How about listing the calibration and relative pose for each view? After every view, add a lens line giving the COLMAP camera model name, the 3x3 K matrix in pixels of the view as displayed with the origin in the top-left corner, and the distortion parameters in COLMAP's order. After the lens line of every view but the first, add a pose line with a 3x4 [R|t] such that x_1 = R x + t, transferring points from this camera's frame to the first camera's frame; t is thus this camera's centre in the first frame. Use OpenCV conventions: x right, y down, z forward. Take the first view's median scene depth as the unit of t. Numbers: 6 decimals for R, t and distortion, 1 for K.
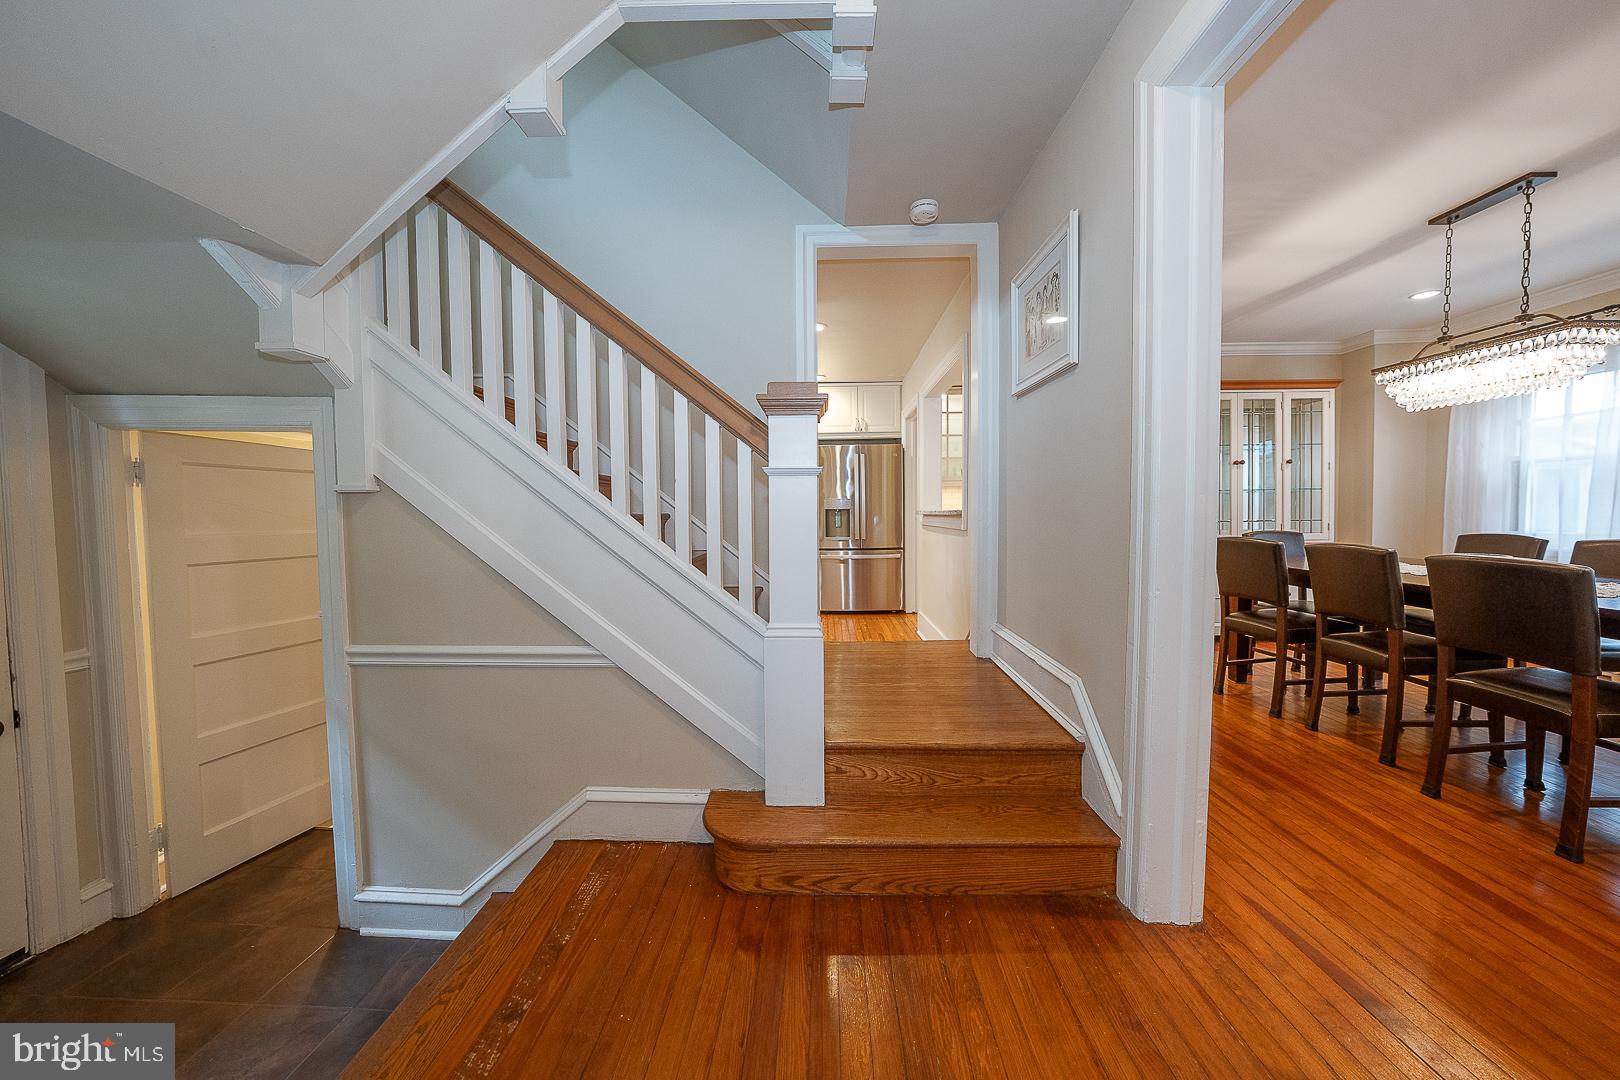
lens RADIAL K [[556.6, 0, 811.0], [0, 556.6, 535.8], [0, 0, 1]] dist [-0.030510, 0.006735]
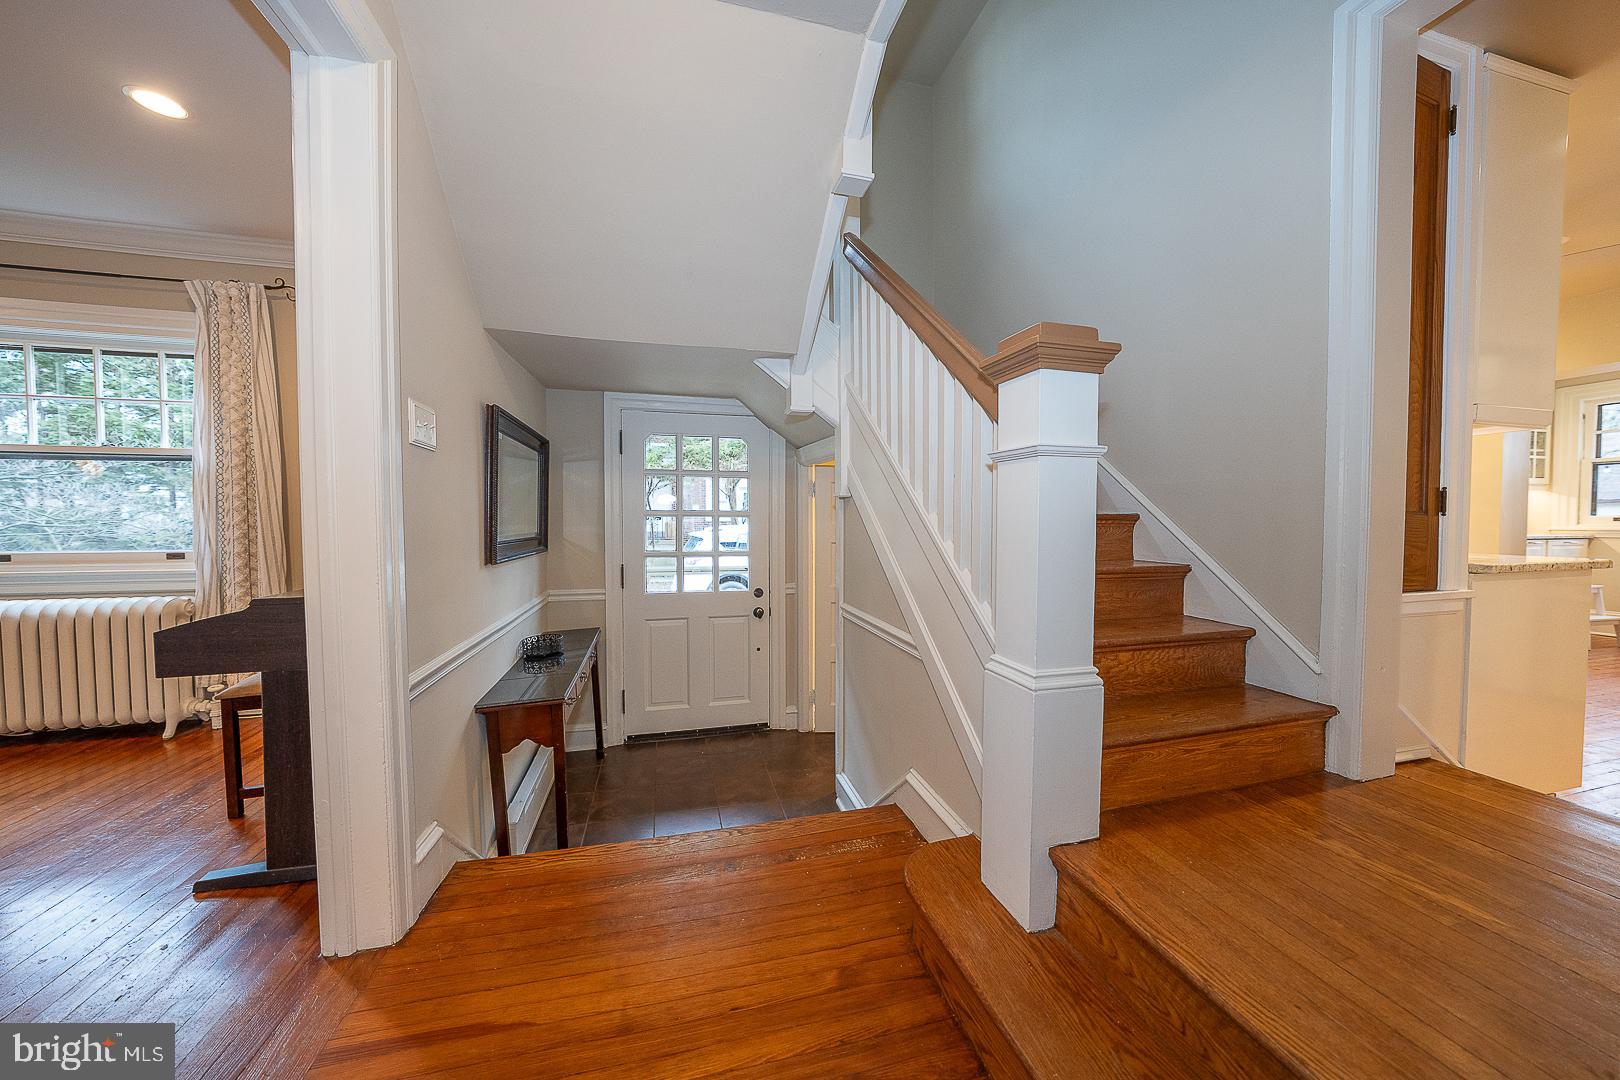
lens RADIAL K [[556.6, 0, 811.0], [0, 556.6, 535.8], [0, 0, 1]] dist [-0.030510, 0.006735]
pose [[0.286813, 0.042367, -0.957049, 0.544845], [-0.042220, 0.998610, 0.031555, -0.021638], [0.957056, 0.031356, 0.288203, 0.486649]]
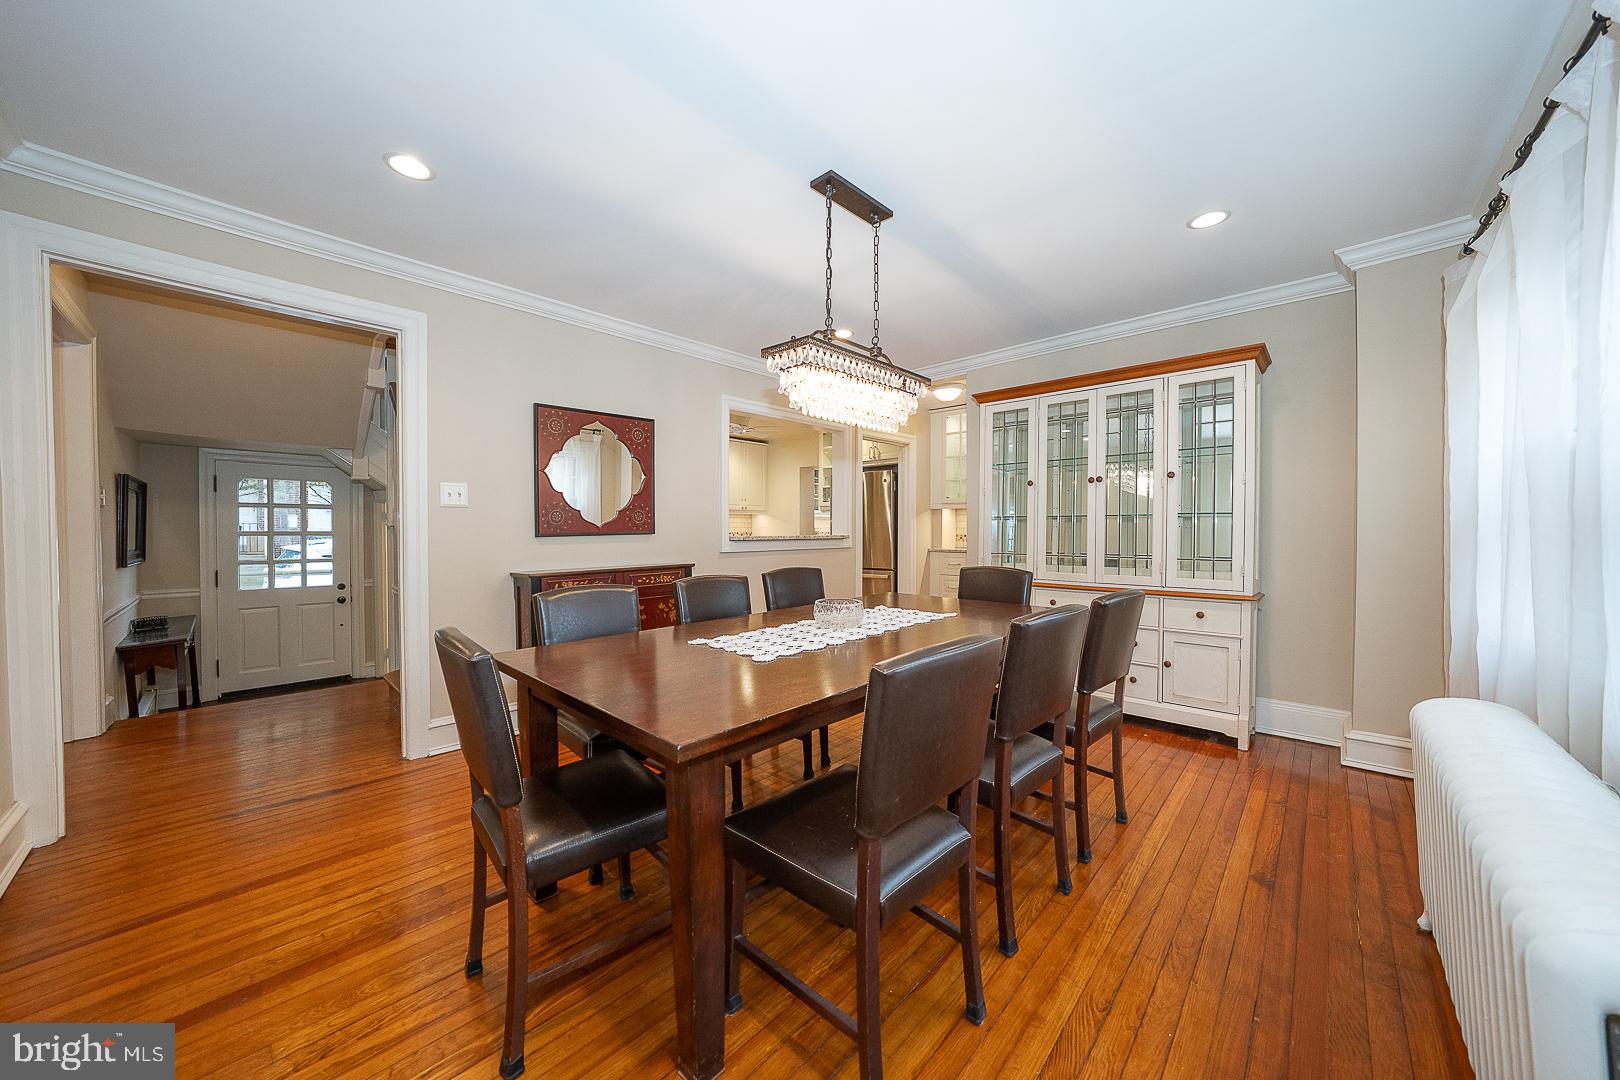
lens RADIAL K [[556.6, 0, 811.0], [0, 556.6, 535.8], [0, 0, 1]] dist [-0.030510, 0.006735]
pose [[0.743172, 0.020421, -0.668789, 2.361237], [-0.036181, 0.999298, -0.009692, -0.078370], [0.668121, 0.031401, 0.743389, 0.389889]]
